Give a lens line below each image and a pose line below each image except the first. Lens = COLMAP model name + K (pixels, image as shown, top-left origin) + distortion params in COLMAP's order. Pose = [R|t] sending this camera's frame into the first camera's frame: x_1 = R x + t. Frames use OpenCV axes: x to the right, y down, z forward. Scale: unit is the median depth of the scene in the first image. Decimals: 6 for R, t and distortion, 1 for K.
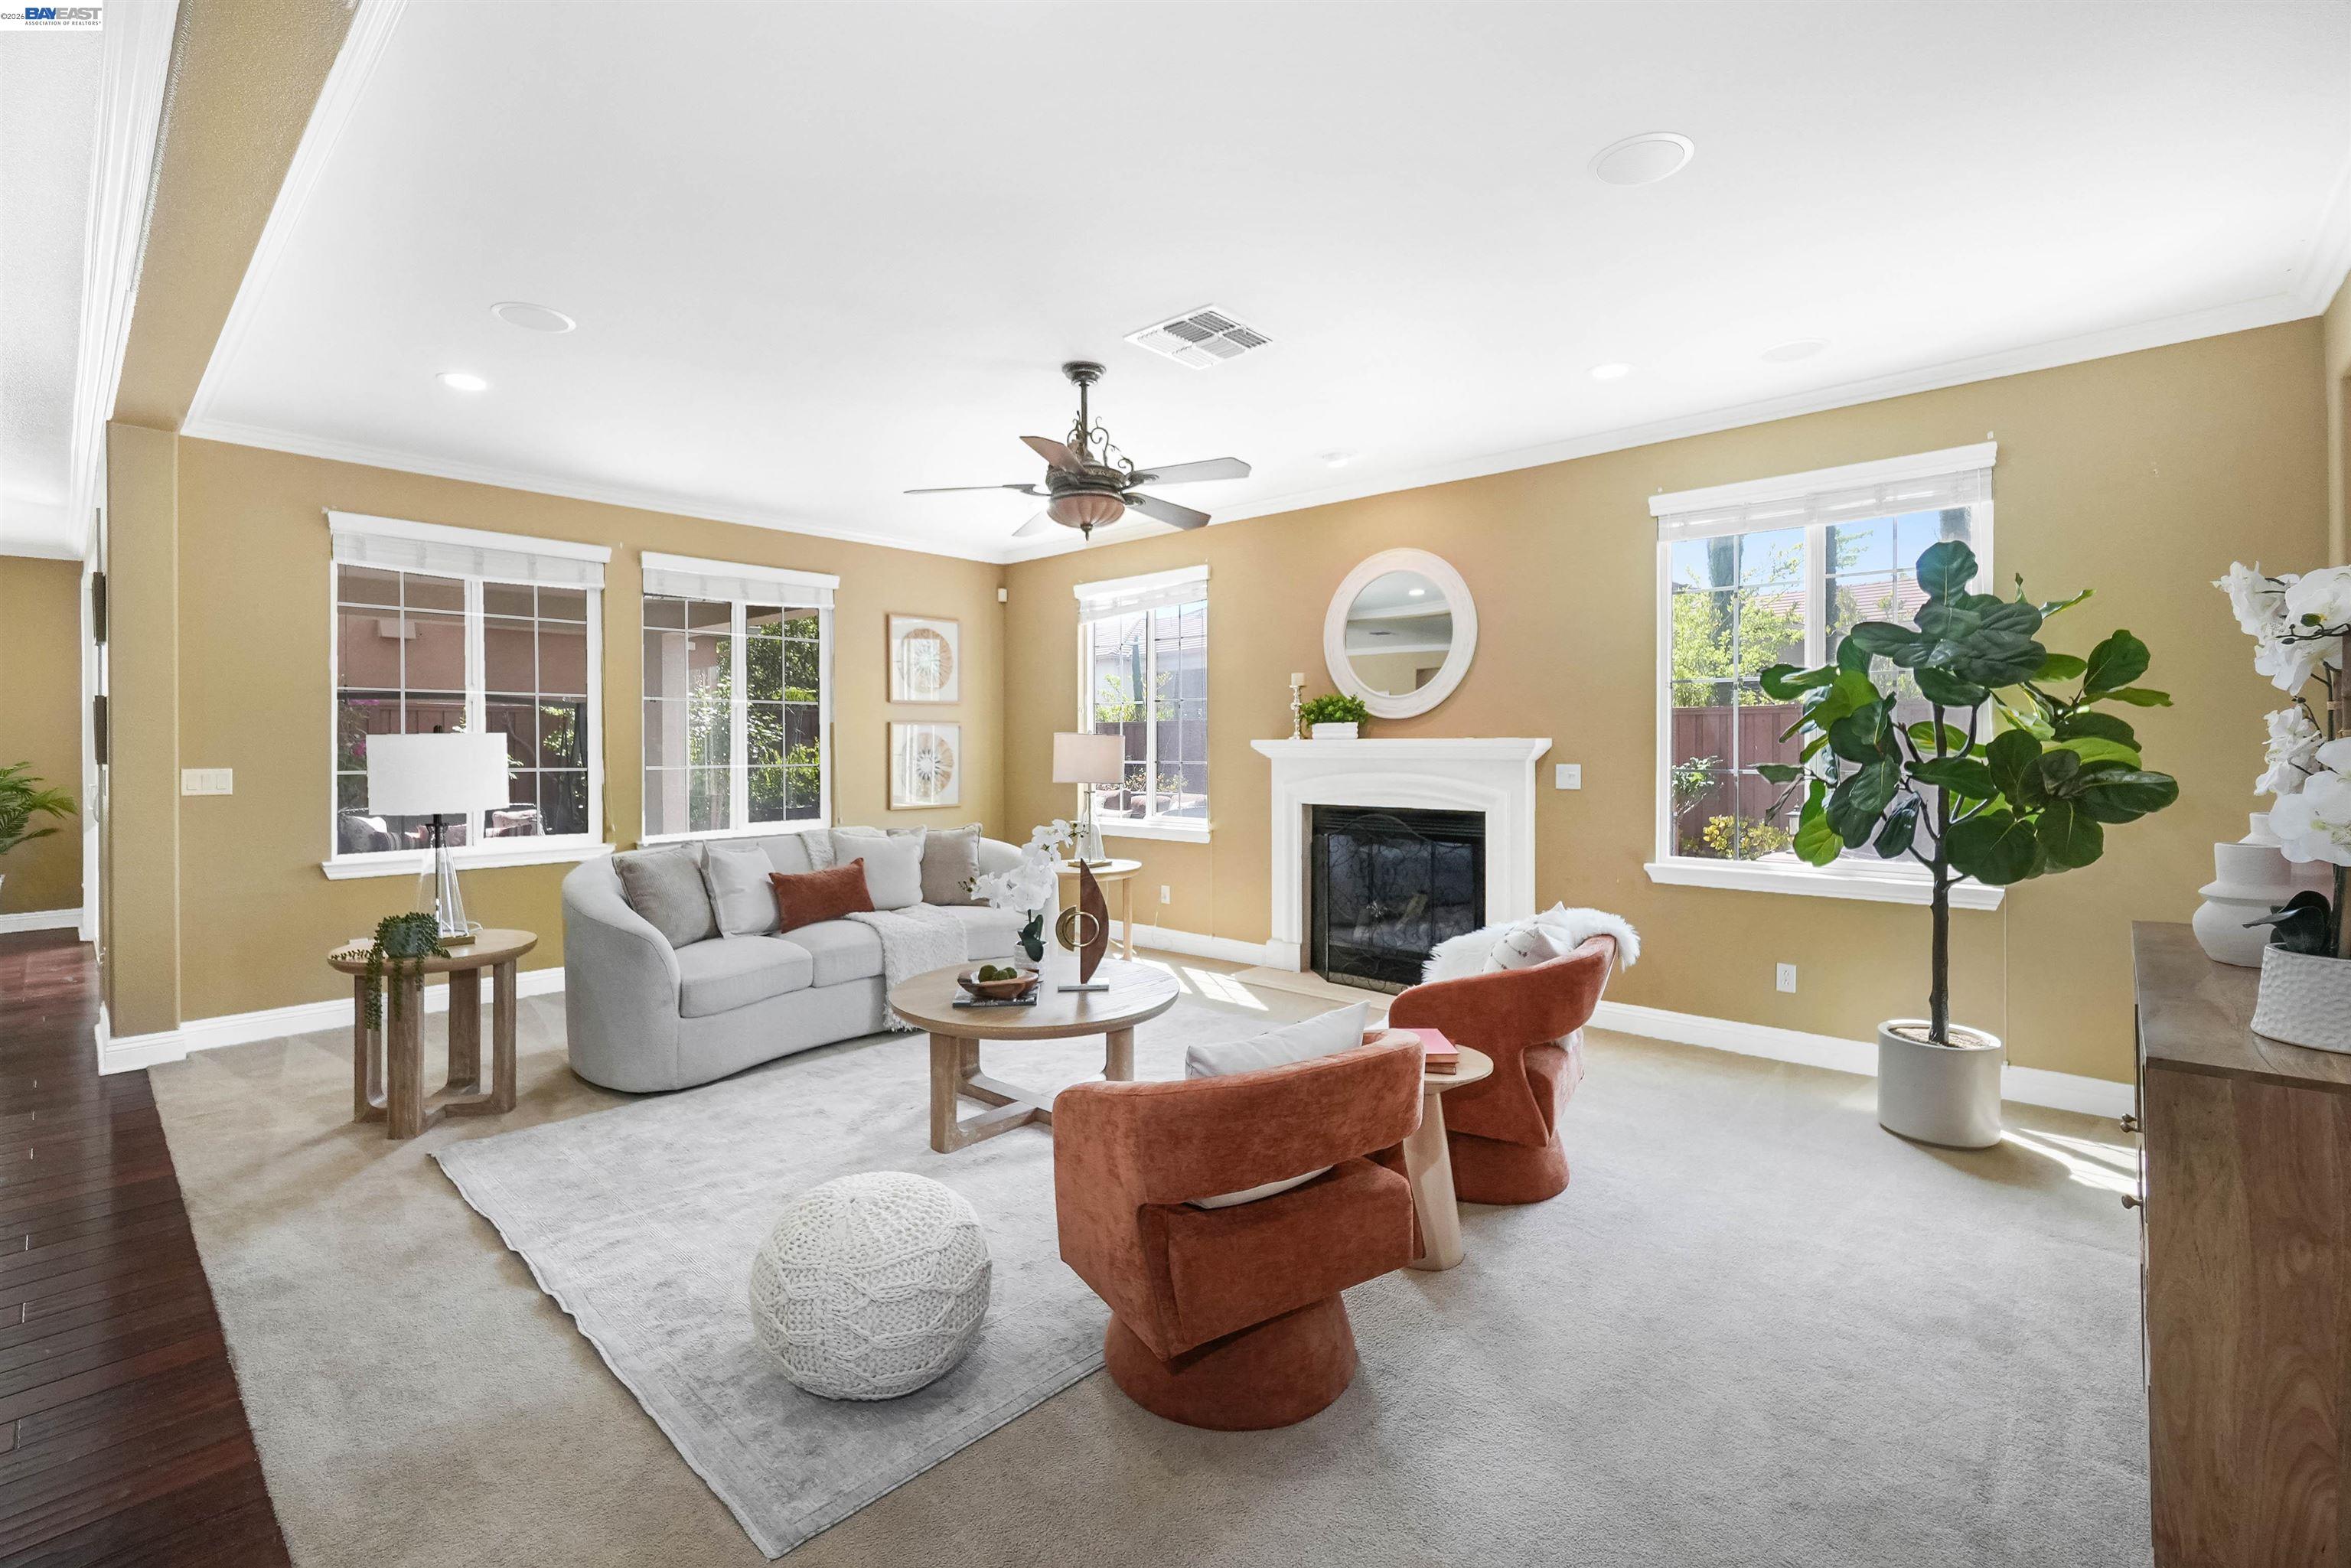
lens RADIAL K [[1037.4, 0, 1176.8], [0, 1037.4, 758.4], [0, 0, 1]] dist [-0.001495, 0.000221]
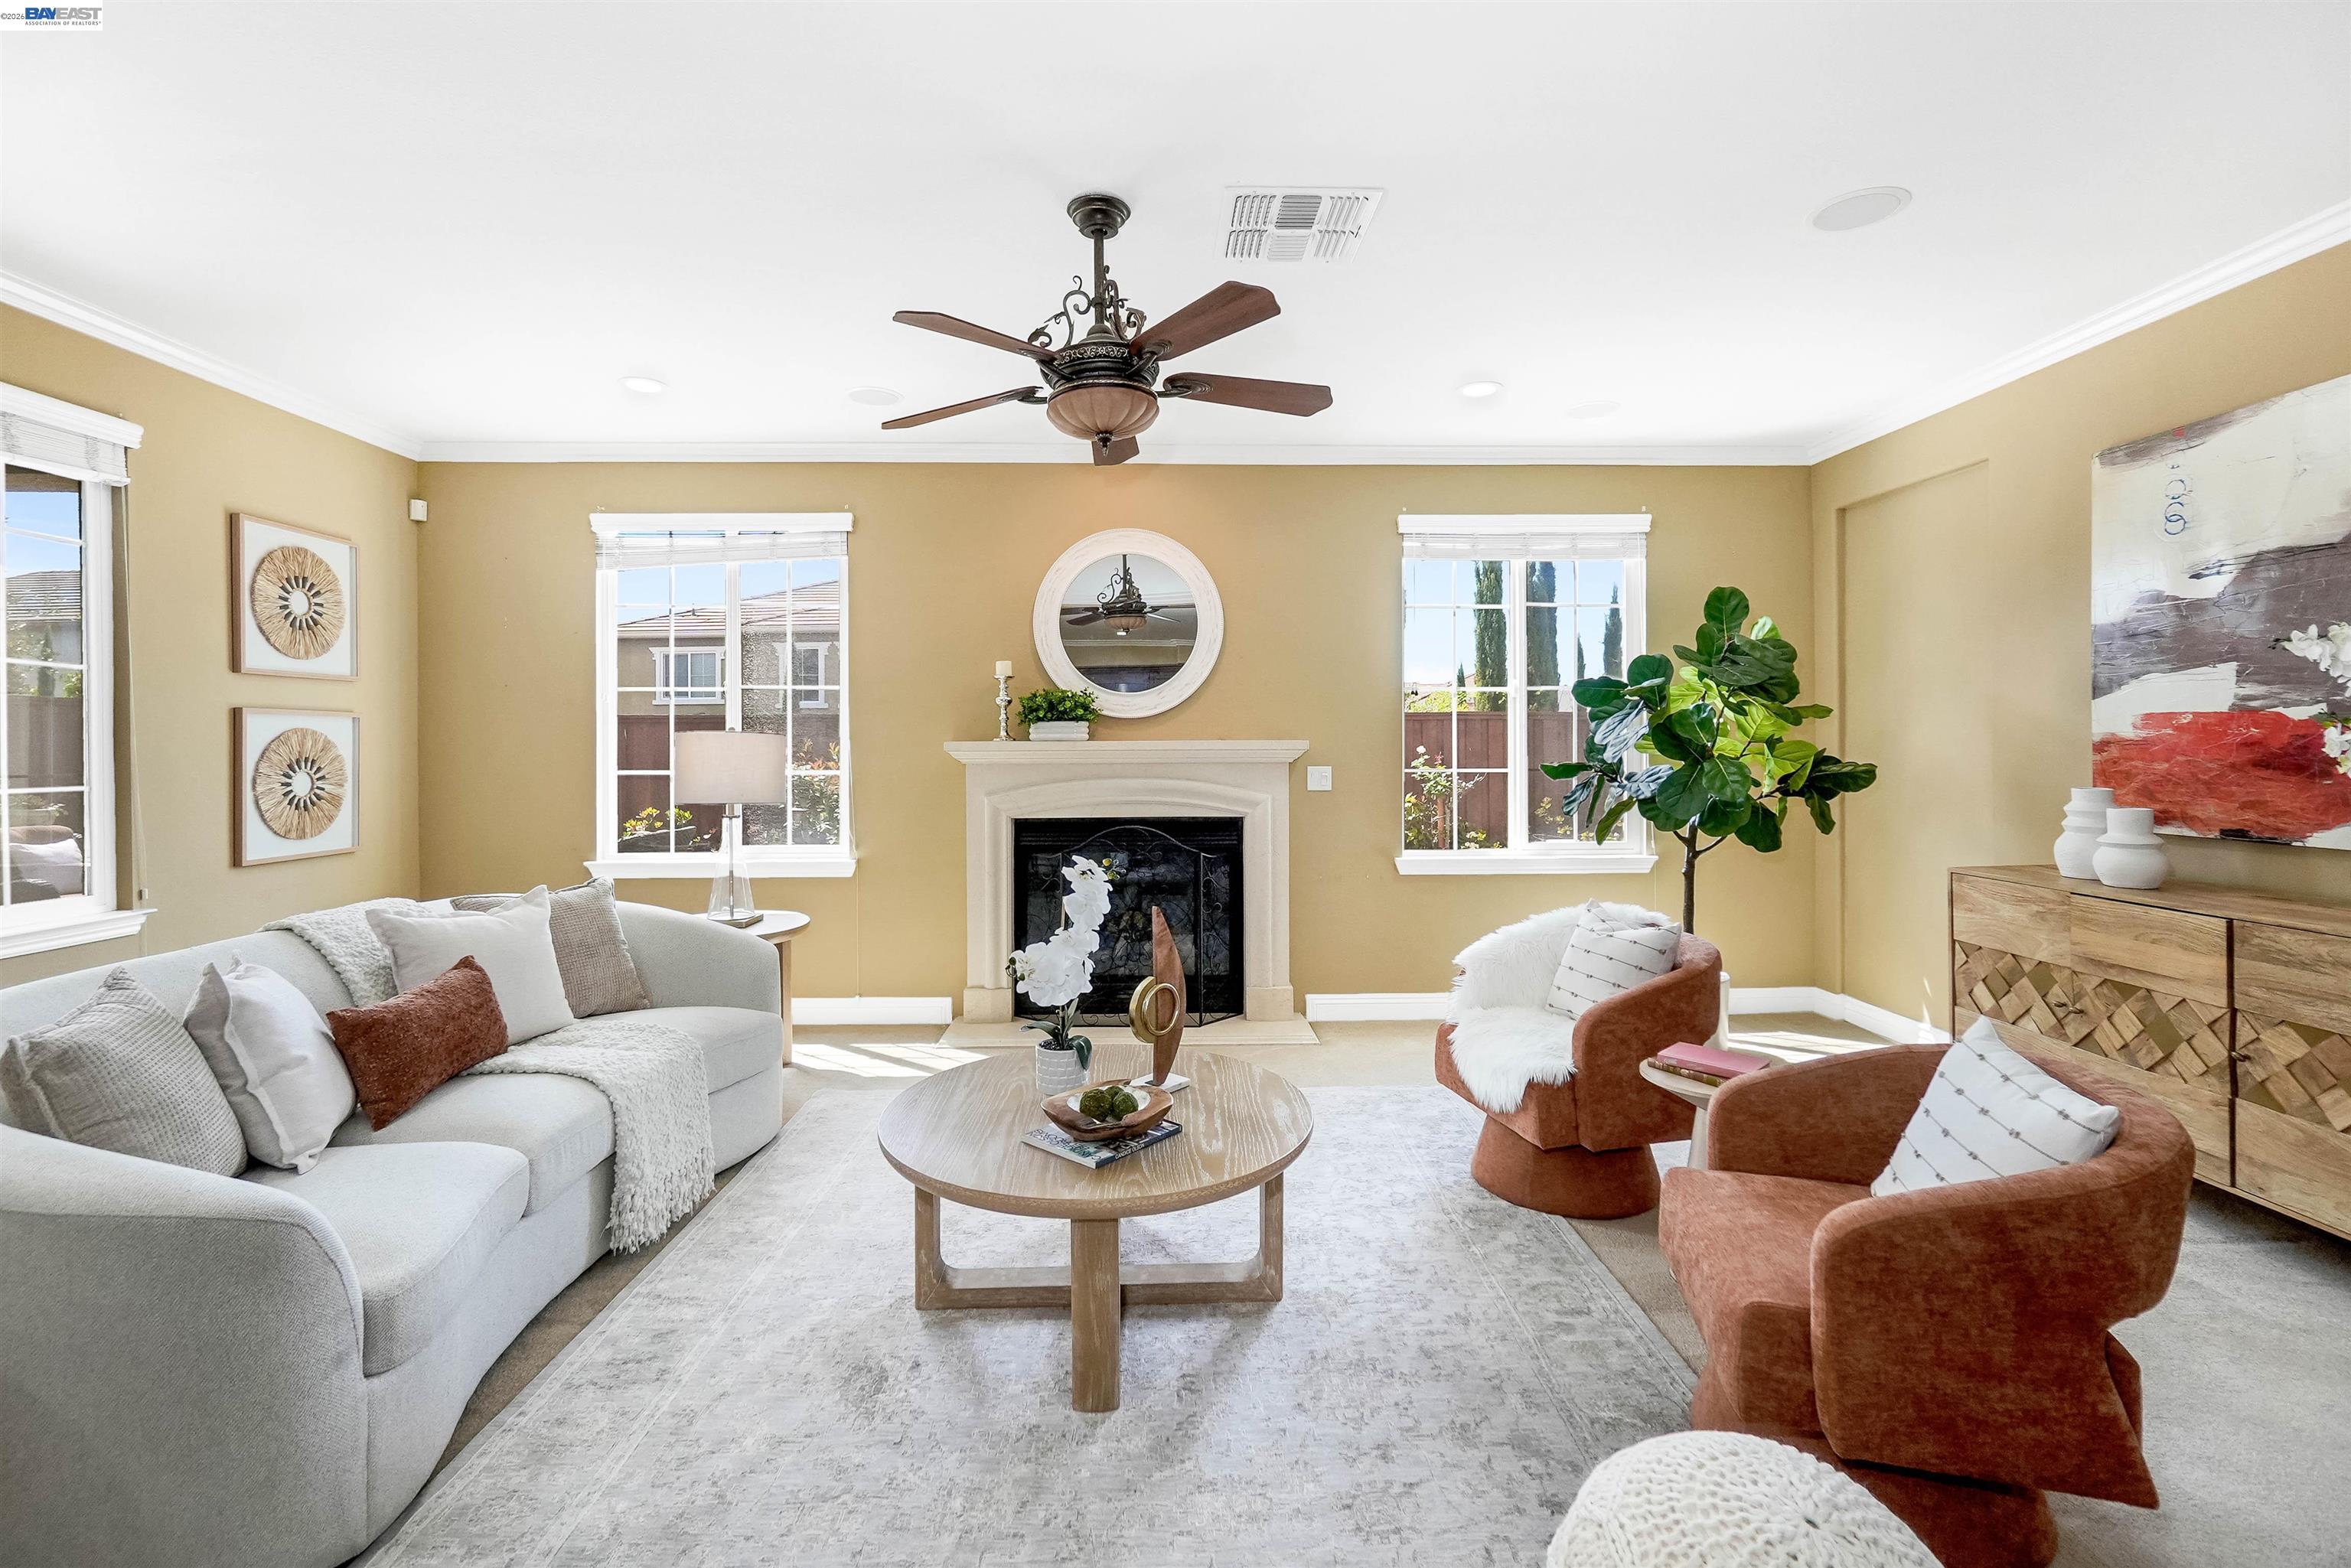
lens RADIAL K [[1037.4, 0, 1176.8], [0, 1037.4, 758.4], [0, 0, 1]] dist [-0.001495, 0.000221]
pose [[0.720677, -0.007637, 0.693229, -0.391783], [0.011859, 0.999929, -0.001313, -0.001879], [-0.693170, 0.009167, 0.720716, 0.334954]]
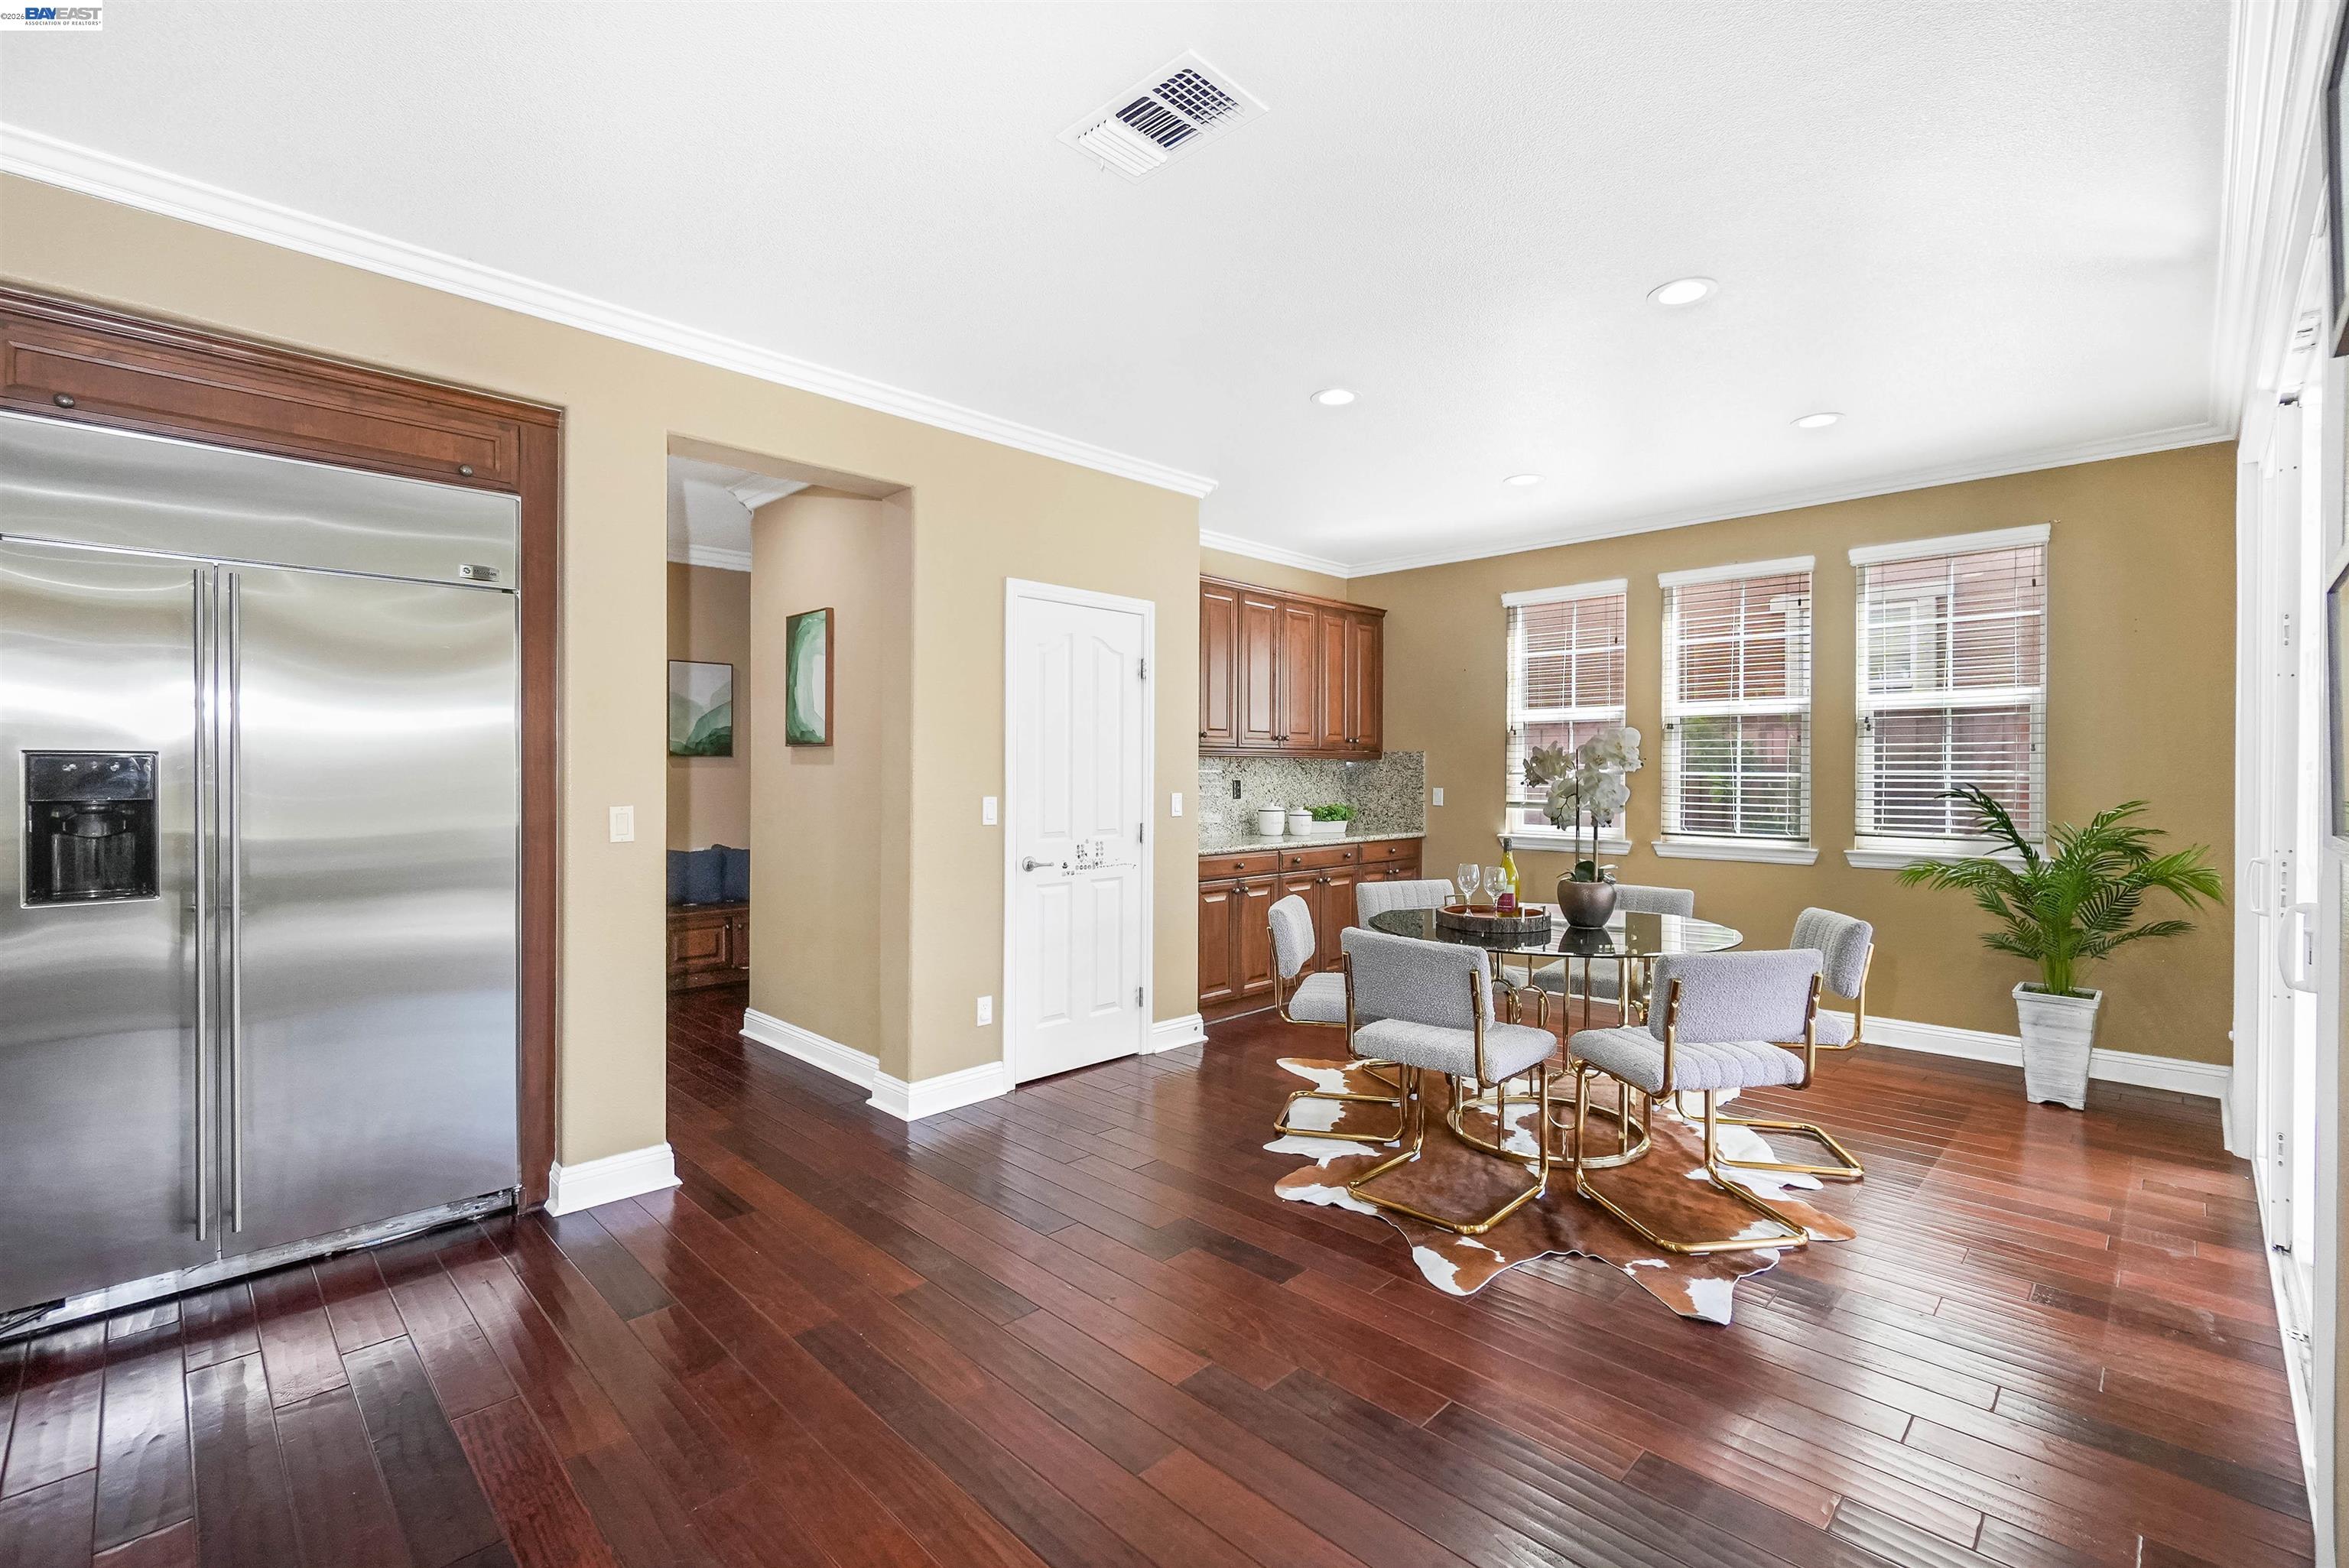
lens RADIAL K [[1035.7, 0, 1178.0], [0, 1035.7, 770.8], [0, 0, 1]] dist [-0.015137, -0.000128]
pose [[-0.046444, 0.003080, -0.998916, -0.684329], [-0.021892, 0.999752, 0.004101, -0.005357], [0.998681, 0.022059, -0.046365, 0.648598]]
